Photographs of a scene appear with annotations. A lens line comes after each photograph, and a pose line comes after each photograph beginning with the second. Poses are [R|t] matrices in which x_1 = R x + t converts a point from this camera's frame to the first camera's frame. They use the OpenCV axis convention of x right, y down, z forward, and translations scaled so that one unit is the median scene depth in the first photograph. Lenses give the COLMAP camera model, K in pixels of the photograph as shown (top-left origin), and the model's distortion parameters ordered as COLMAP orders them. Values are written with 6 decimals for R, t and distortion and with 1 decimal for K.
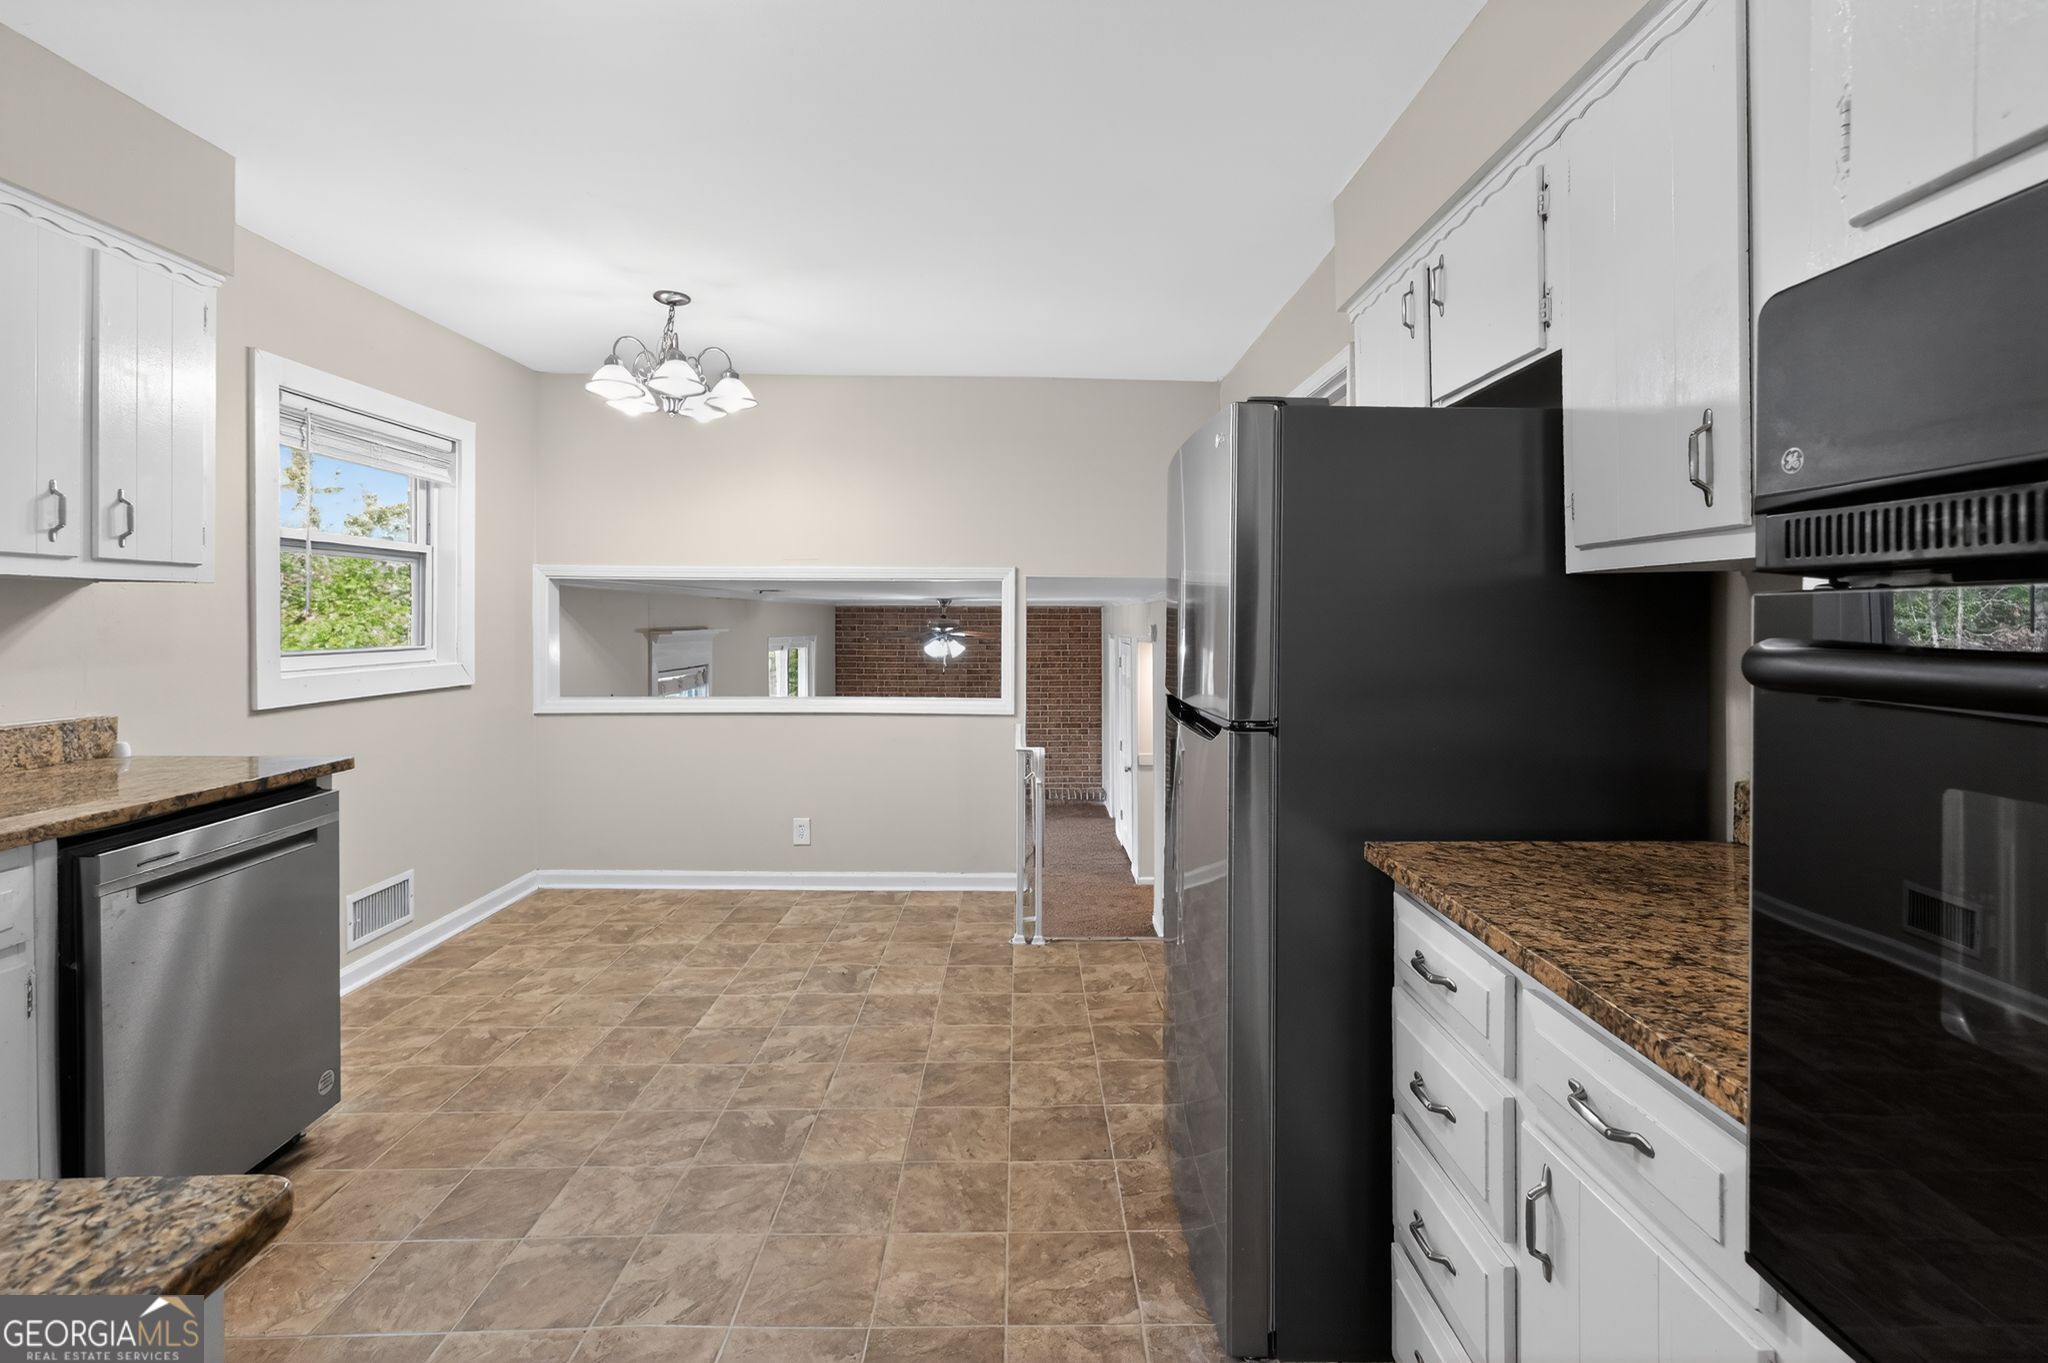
lens RADIAL K [[915.7, 0, 1062.1], [0, 915.7, 619.6], [0, 0, 1]] dist [0.007837, -0.001563]
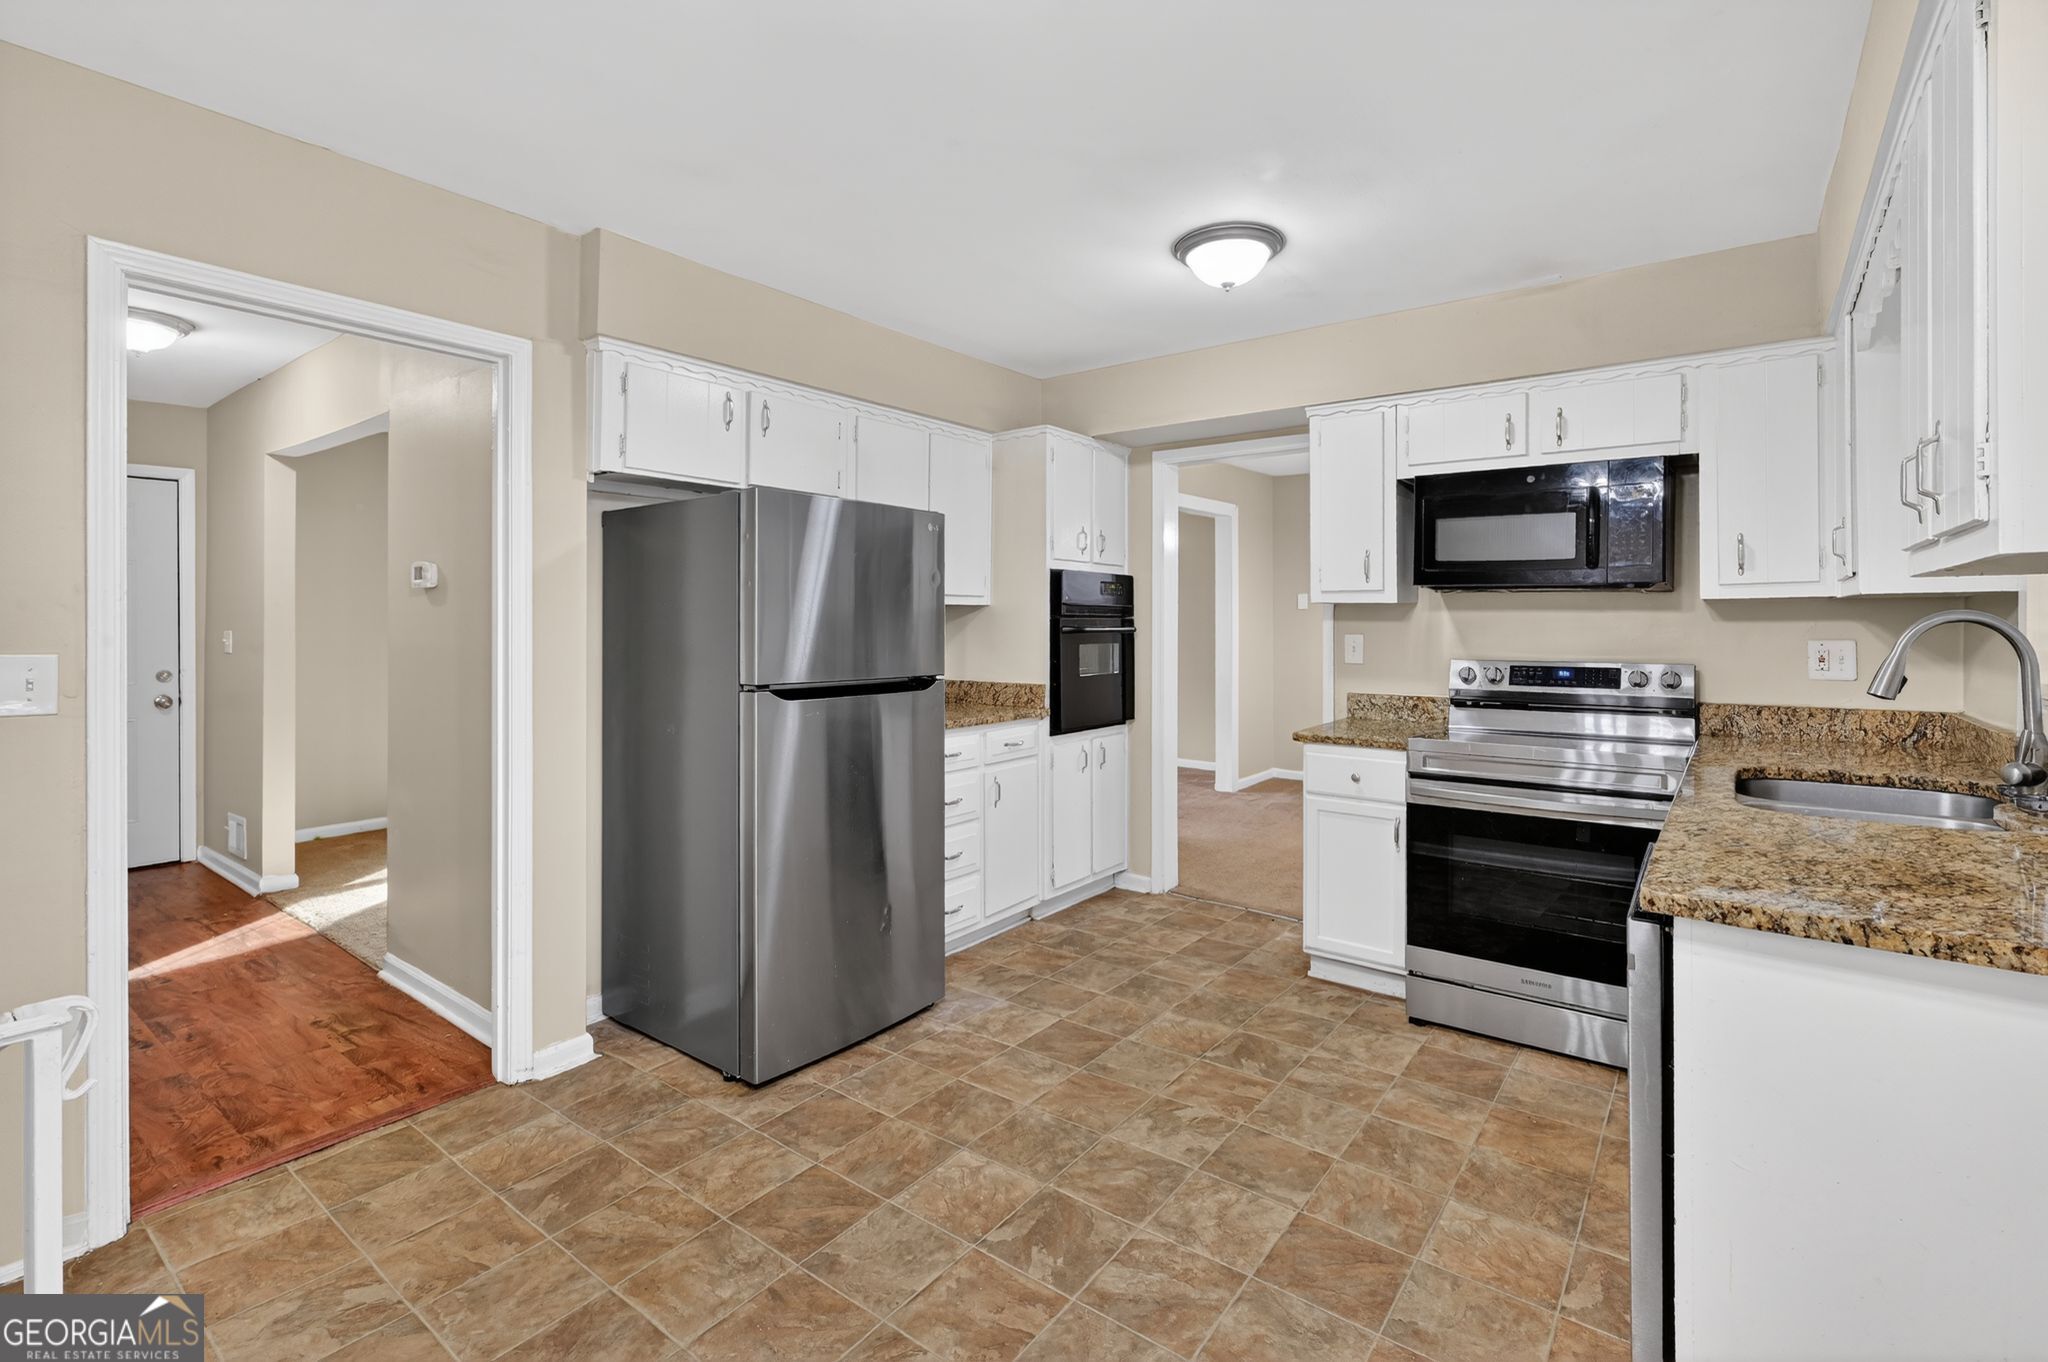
lens RADIAL K [[915.7, 0, 1059.8], [0, 915.7, 620.7], [0, 0, 1]] dist [0.007837, -0.001563]
pose [[-0.782684, 0.005173, 0.622398, -0.878430], [0.006162, 0.999981, -0.000563, 0.005112], [-0.622389, 0.003395, -0.782701, 1.698597]]
